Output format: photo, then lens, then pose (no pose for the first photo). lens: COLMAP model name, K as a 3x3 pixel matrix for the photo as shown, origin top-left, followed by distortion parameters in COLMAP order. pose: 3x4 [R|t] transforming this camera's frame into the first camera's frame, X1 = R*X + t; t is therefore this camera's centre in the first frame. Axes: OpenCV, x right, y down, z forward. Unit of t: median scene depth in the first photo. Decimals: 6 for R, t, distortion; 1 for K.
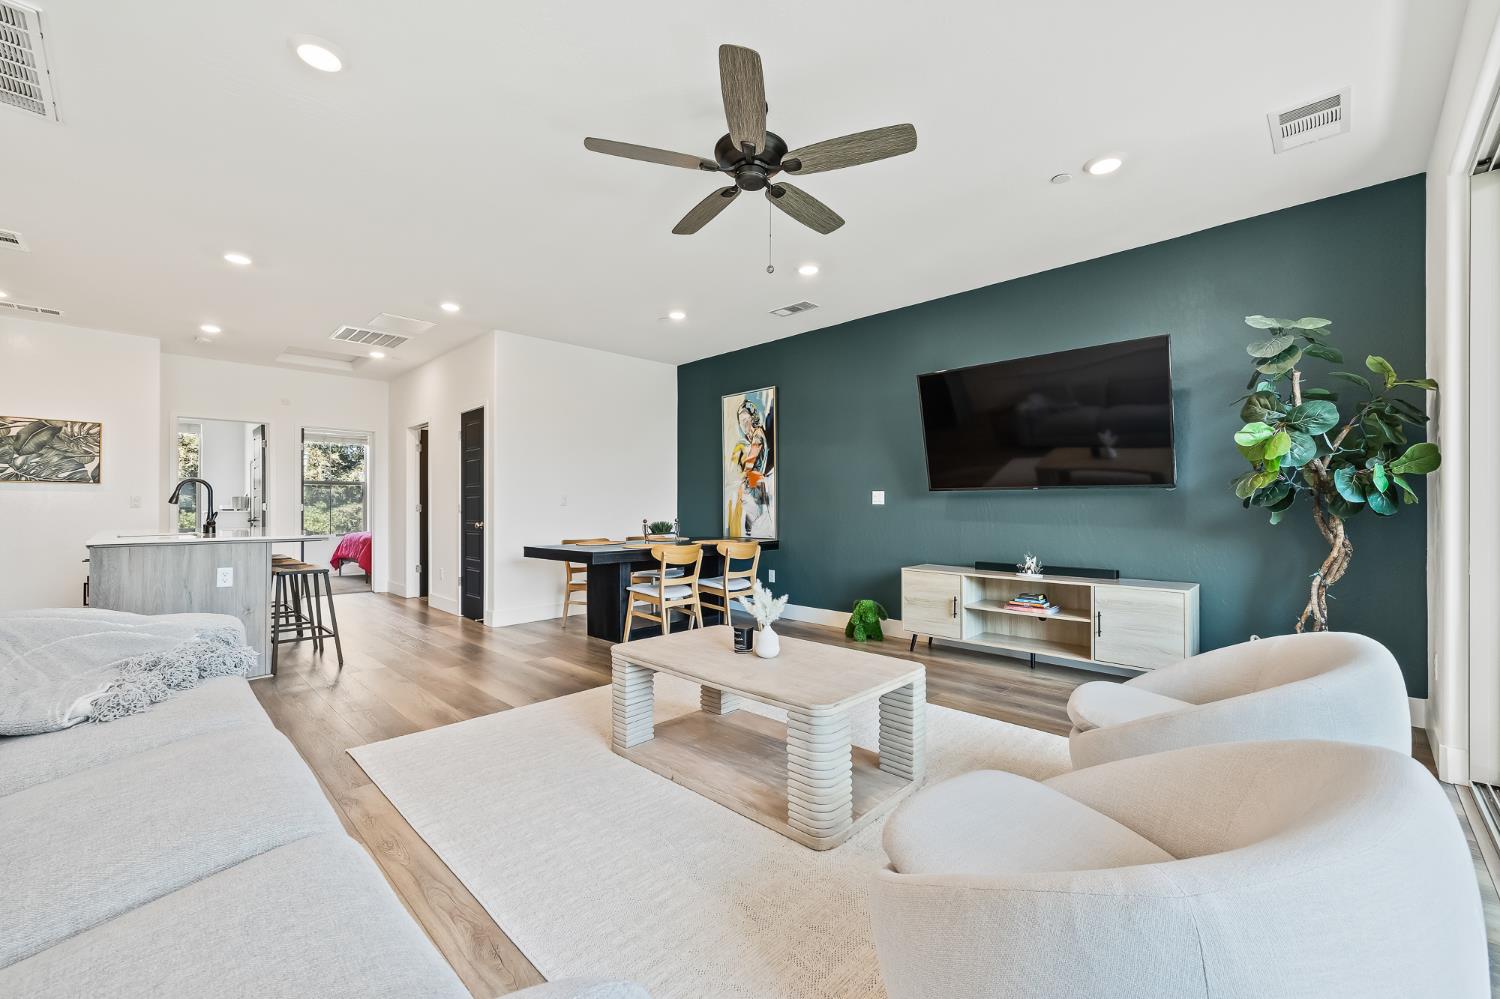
lens RADIAL K [[608.7, 0, 756.4], [0, 608.7, 505.1], [0, 0, 1]] dist [0.001007, 0.000070]
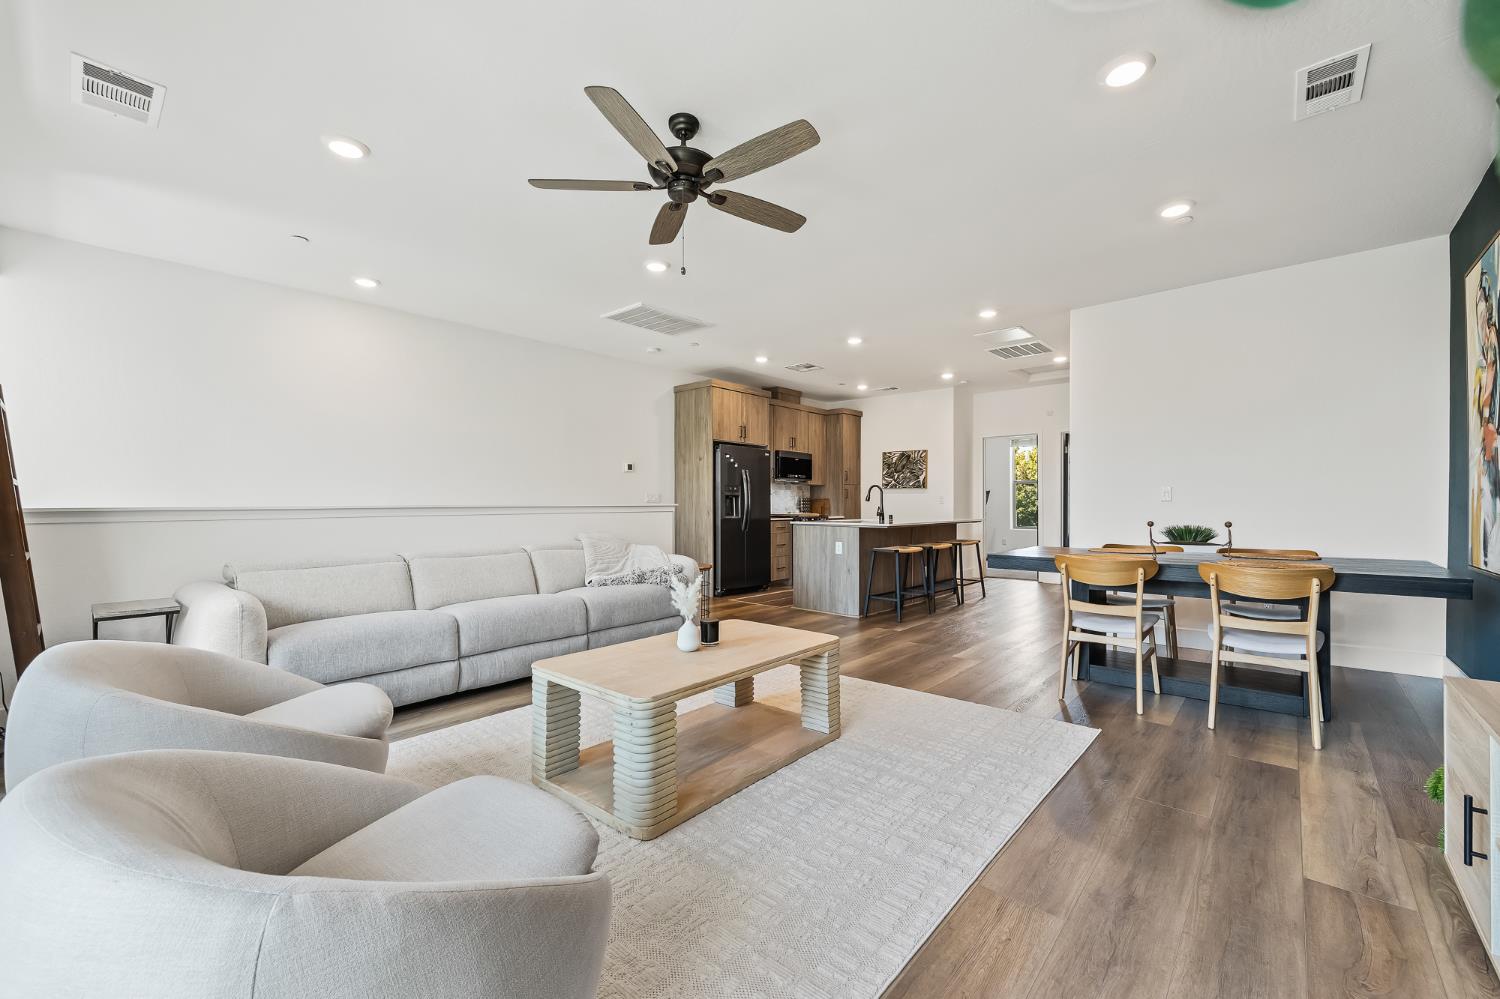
lens RADIAL K [[608.7, 0, 756.4], [0, 608.7, 505.1], [0, 0, 1]] dist [0.001007, 0.000070]
pose [[0.051521, 0.003624, -0.998665, 0.489625], [0.002741, 0.999989, 0.003770, 0.001396], [0.998668, -0.002932, 0.051511, 0.498507]]
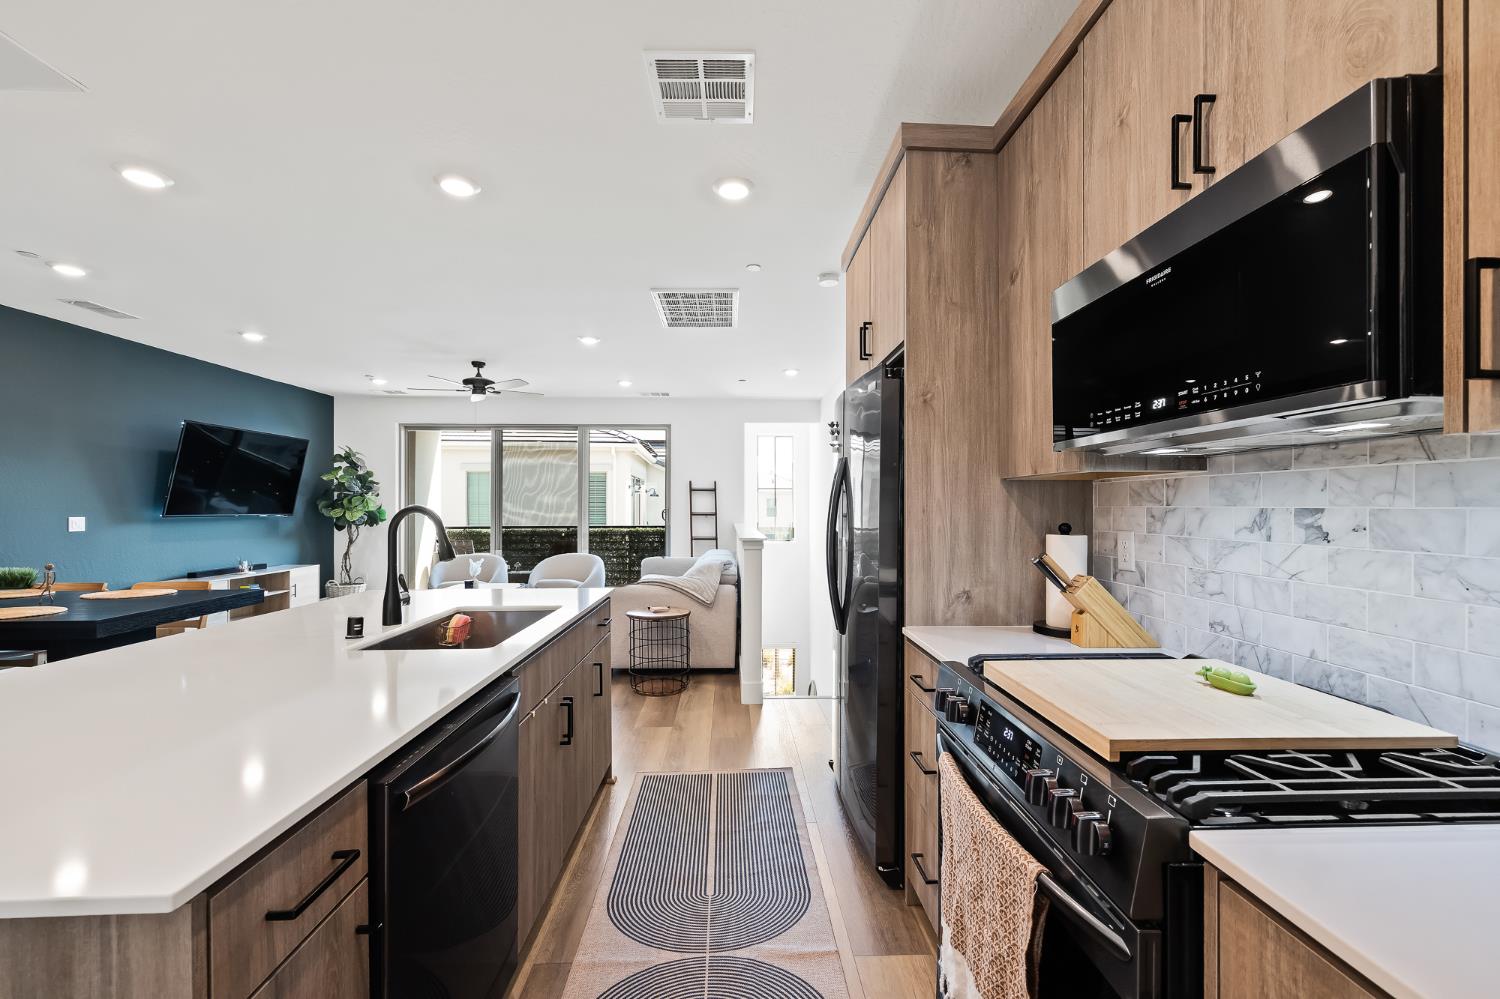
lens RADIAL K [[608.7, 0, 756.4], [0, 608.7, 505.1], [0, 0, 1]] dist [0.001007, 0.000070]
pose [[-0.726703, 0.005137, 0.686932, -1.150761], [0.002547, 0.999985, -0.004784, -0.033008], [-0.686947, -0.001728, -0.726706, 0.934231]]
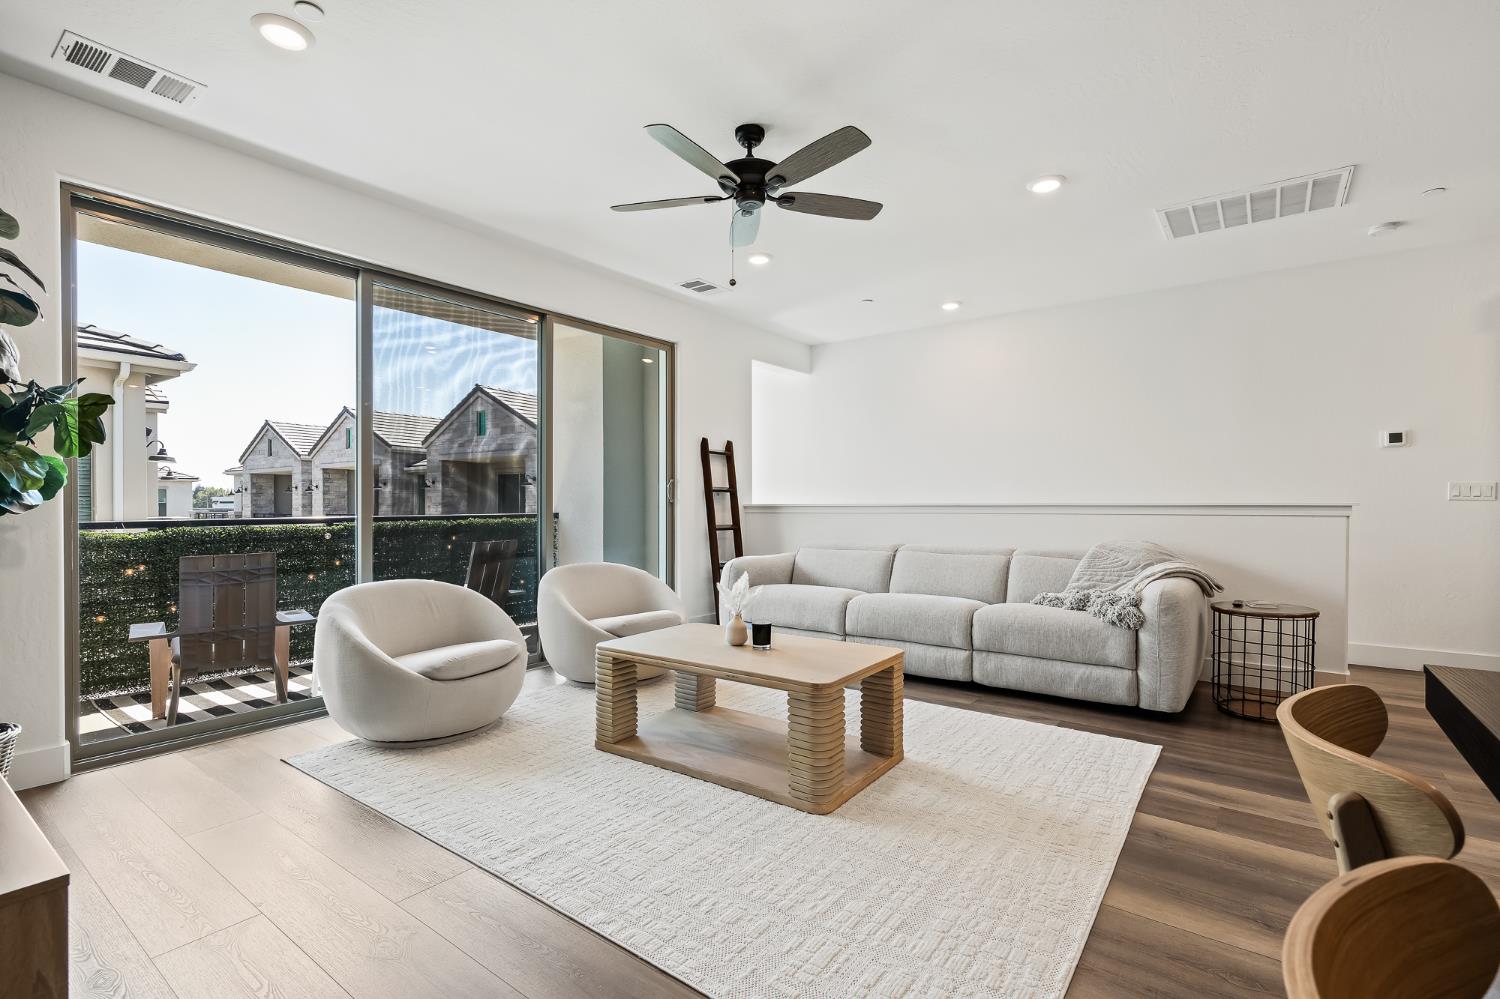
lens RADIAL K [[692.7, 0, 749.1], [0, 692.7, 503.5], [0, 0, 1]] dist [-0.002191, -0.000331]
pose [[-0.991996, 0.003459, -0.126219, 0.072695], [0.003366, 0.999994, 0.000951, 0.001350], [0.126221, 0.000519, -0.992002, 1.030427]]
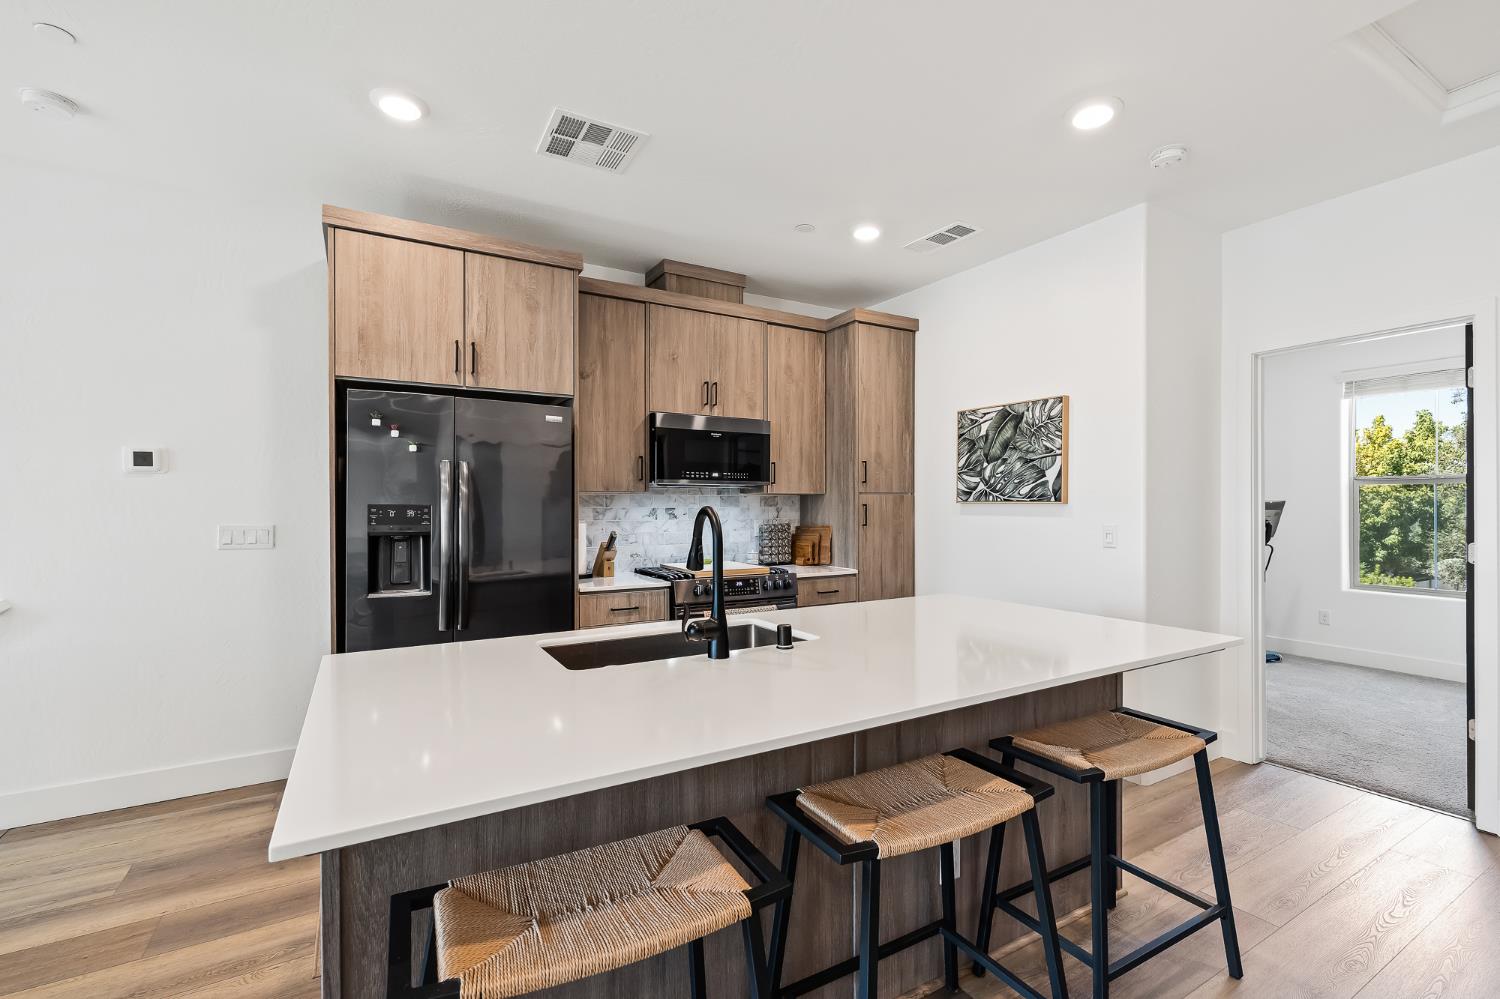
lens RADIAL K [[662.5, 0, 755.6], [0, 662.5, 505.2], [0, 0, 1]] dist [0.000124, -0.000016]
pose [[-0.263627, 0.002691, -0.964621, -0.423558], [0.002915, 0.999994, 0.001993, -0.036770], [0.964620, -0.002286, -0.263633, 0.918780]]
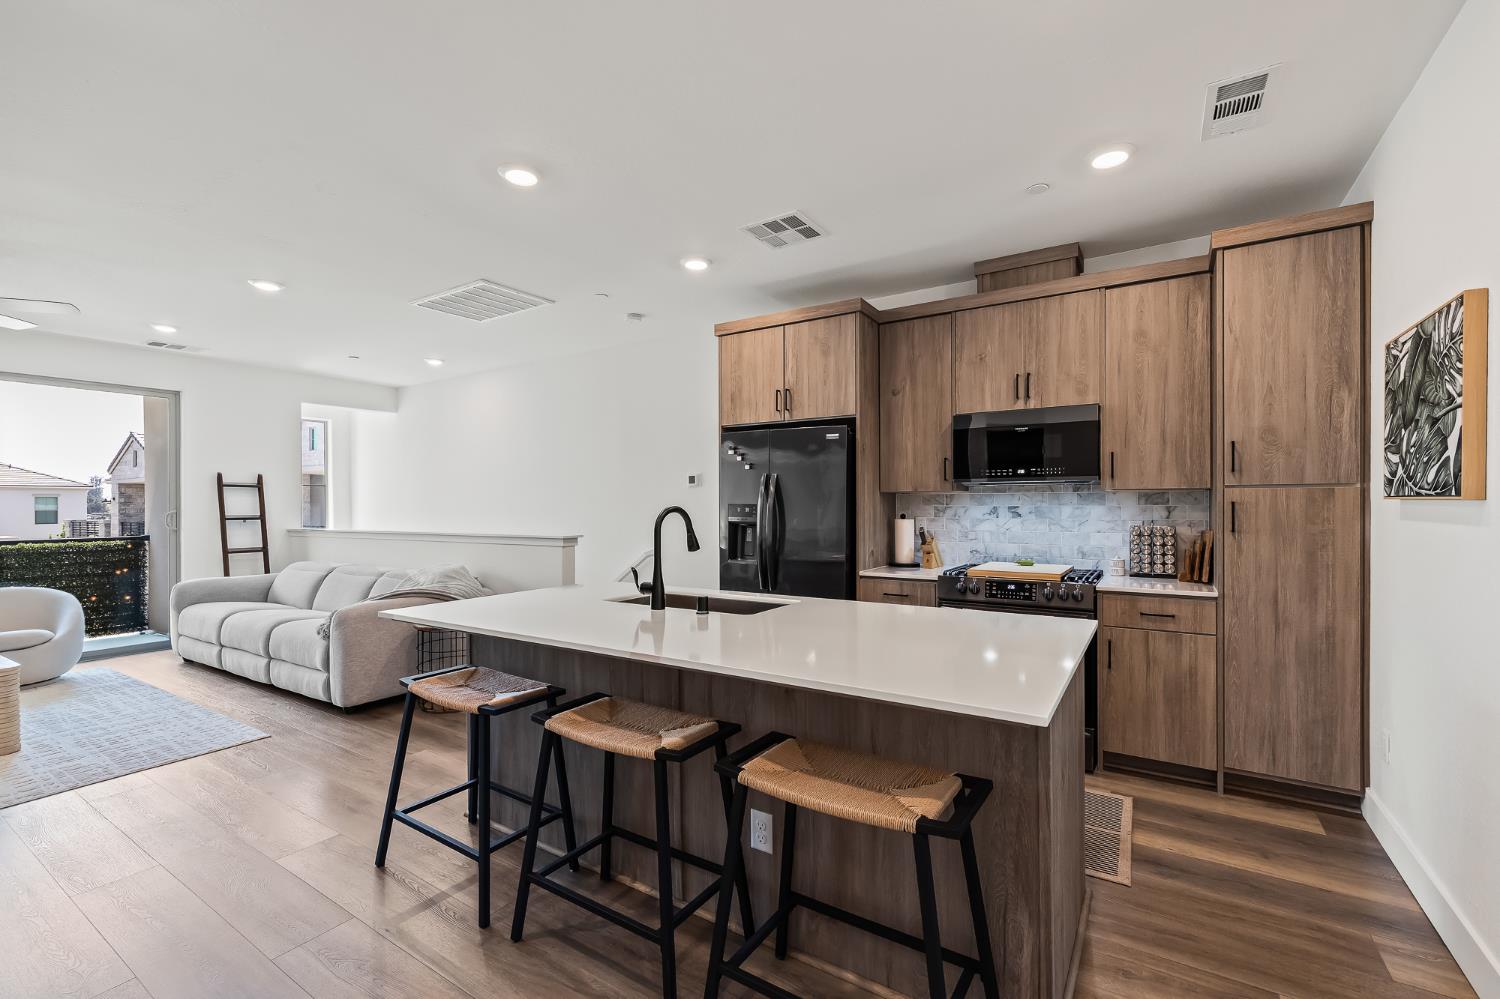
lens RADIAL K [[640.5, 0, 751.6], [0, 640.5, 502.2], [0, 0, 1]] dist [0.001562, 0.000279]
pose [[-0.979278, 0.005512, -0.202445, -0.701739], [0.006492, 0.999970, -0.004178, -0.035901], [0.202416, -0.005406, -0.979285, 1.276671]]
